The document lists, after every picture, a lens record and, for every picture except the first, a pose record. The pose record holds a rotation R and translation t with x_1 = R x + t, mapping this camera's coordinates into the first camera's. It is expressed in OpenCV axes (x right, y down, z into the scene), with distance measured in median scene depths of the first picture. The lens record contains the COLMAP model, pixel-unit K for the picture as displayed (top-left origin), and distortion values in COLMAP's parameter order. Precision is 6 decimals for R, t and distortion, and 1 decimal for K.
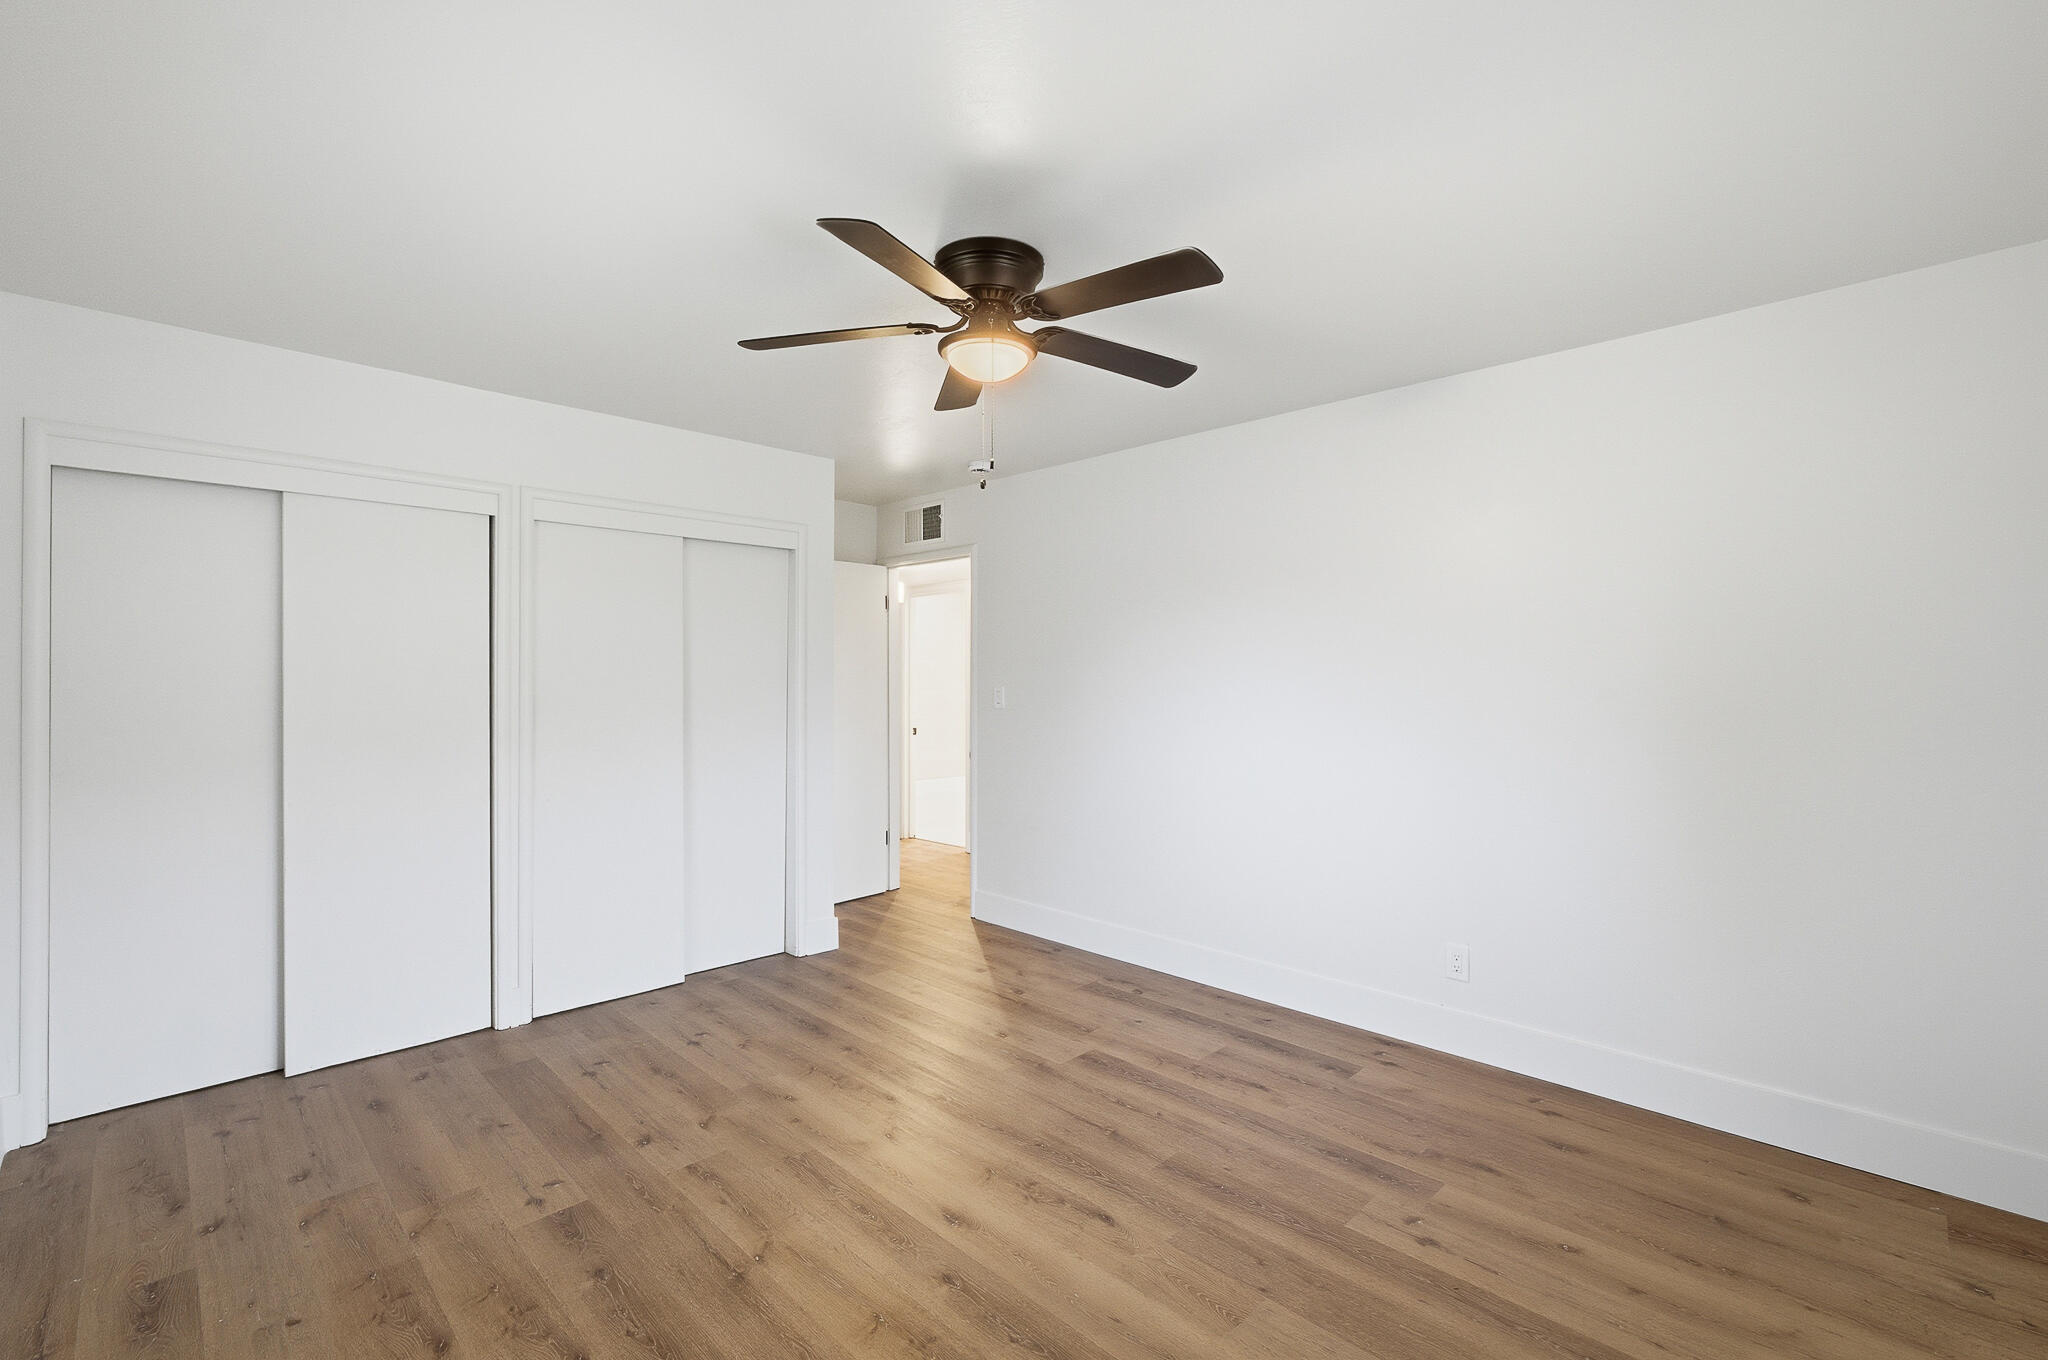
lens RADIAL K [[893.1, 0, 1024.0], [0, 893.1, 680.0], [0, 0, 1]] dist [-0.000527, 0.000065]
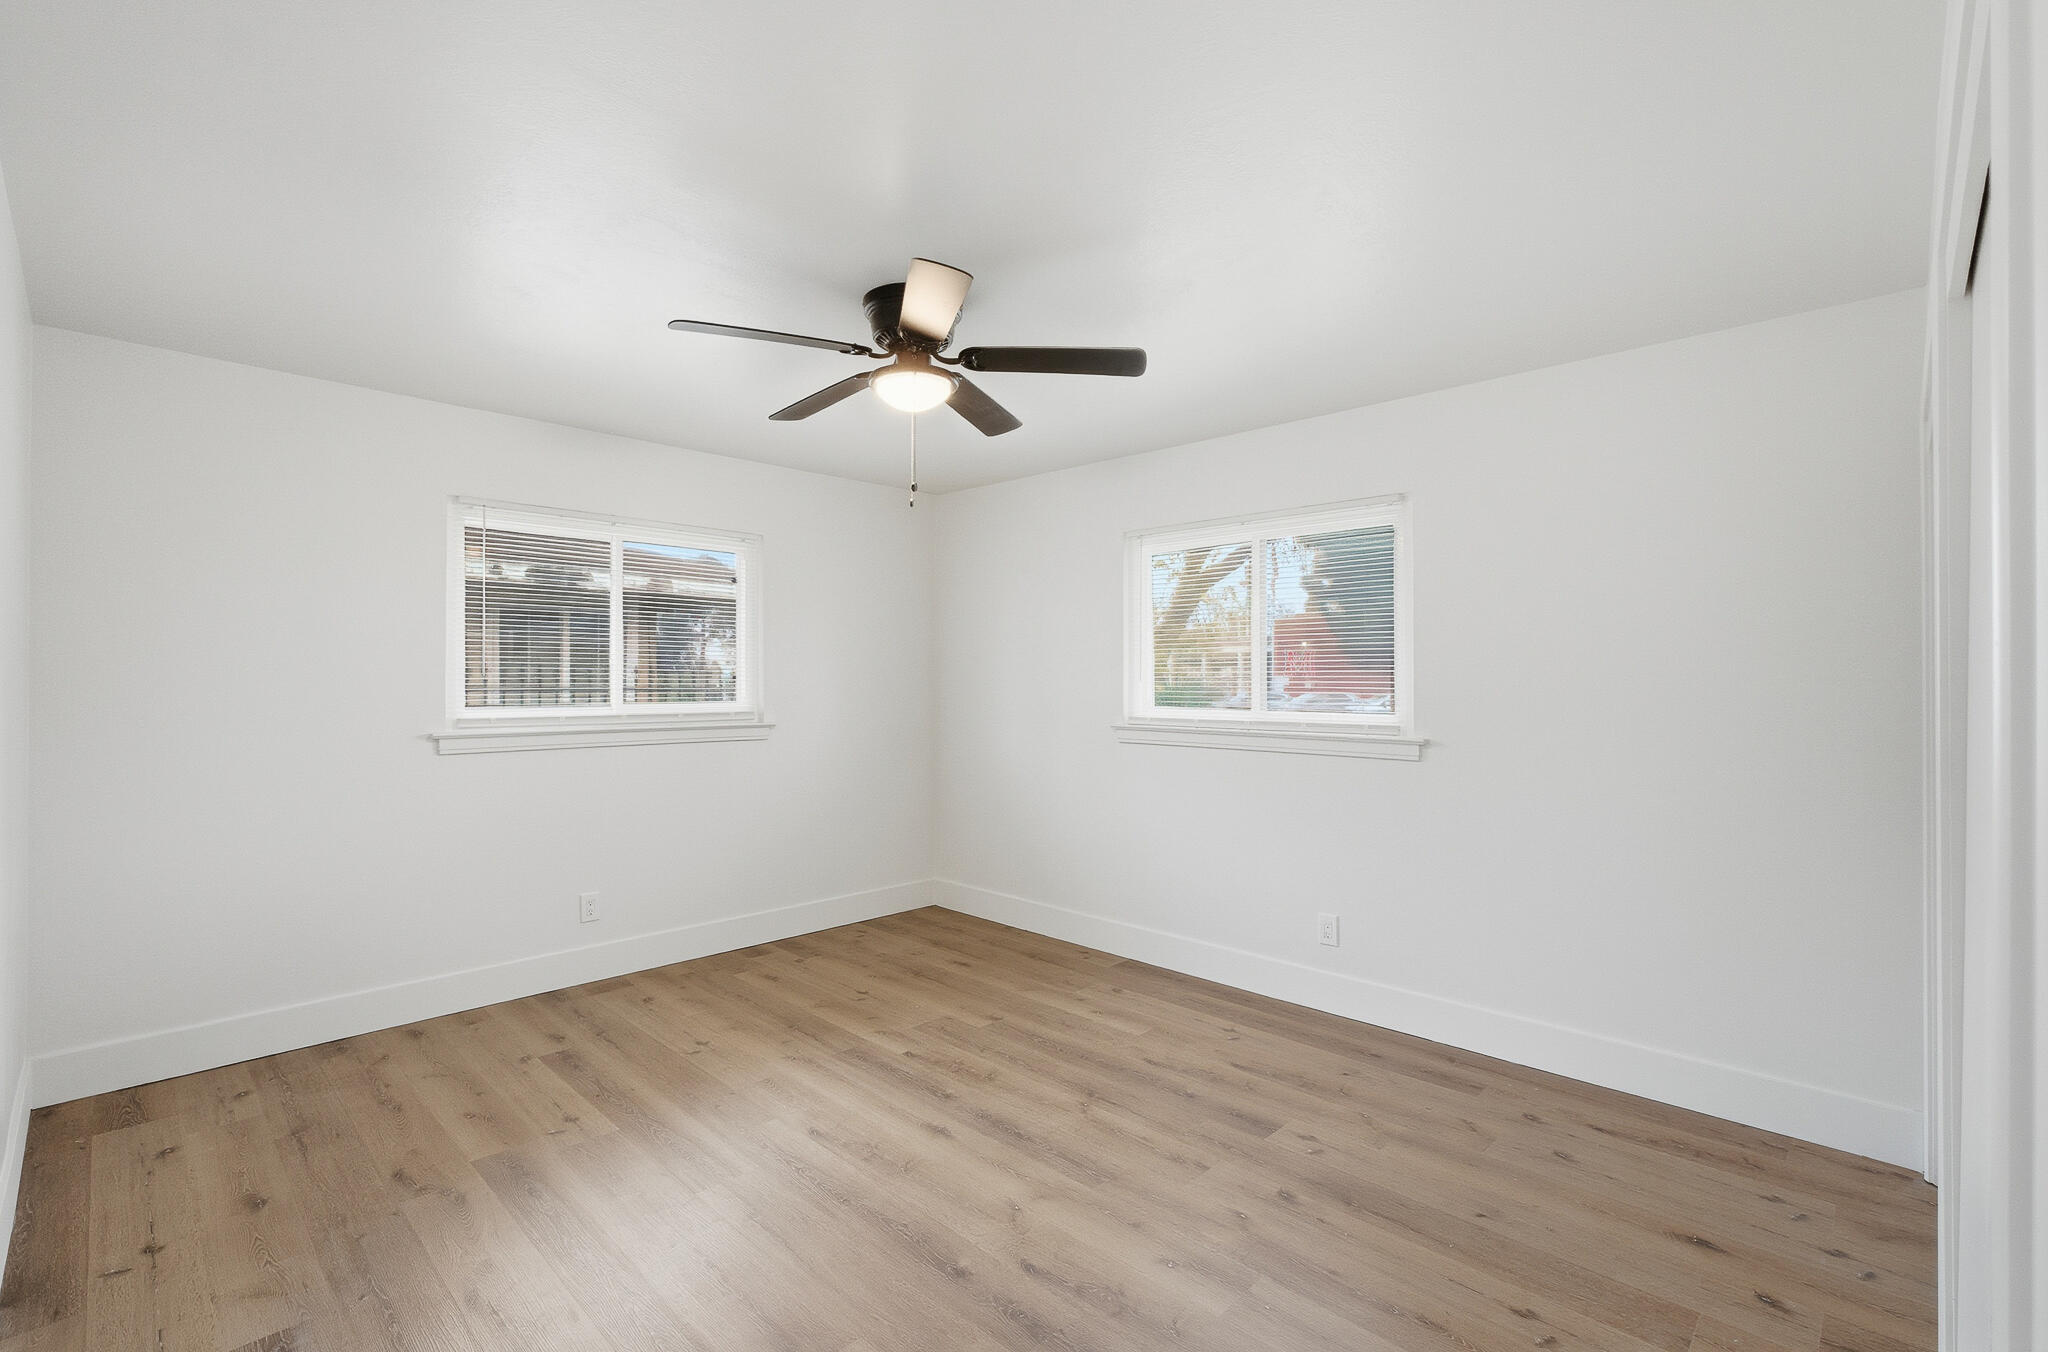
lens RADIAL K [[893.1, 0, 1024.0], [0, 893.1, 676.0], [0, 0, 1]] dist [-0.000527, 0.000065]
pose [[-0.999956, -0.004462, -0.008305, -0.174278], [-0.004391, 0.999954, -0.008582, 0.004056], [0.008343, -0.008545, -0.999929, 2.183316]]
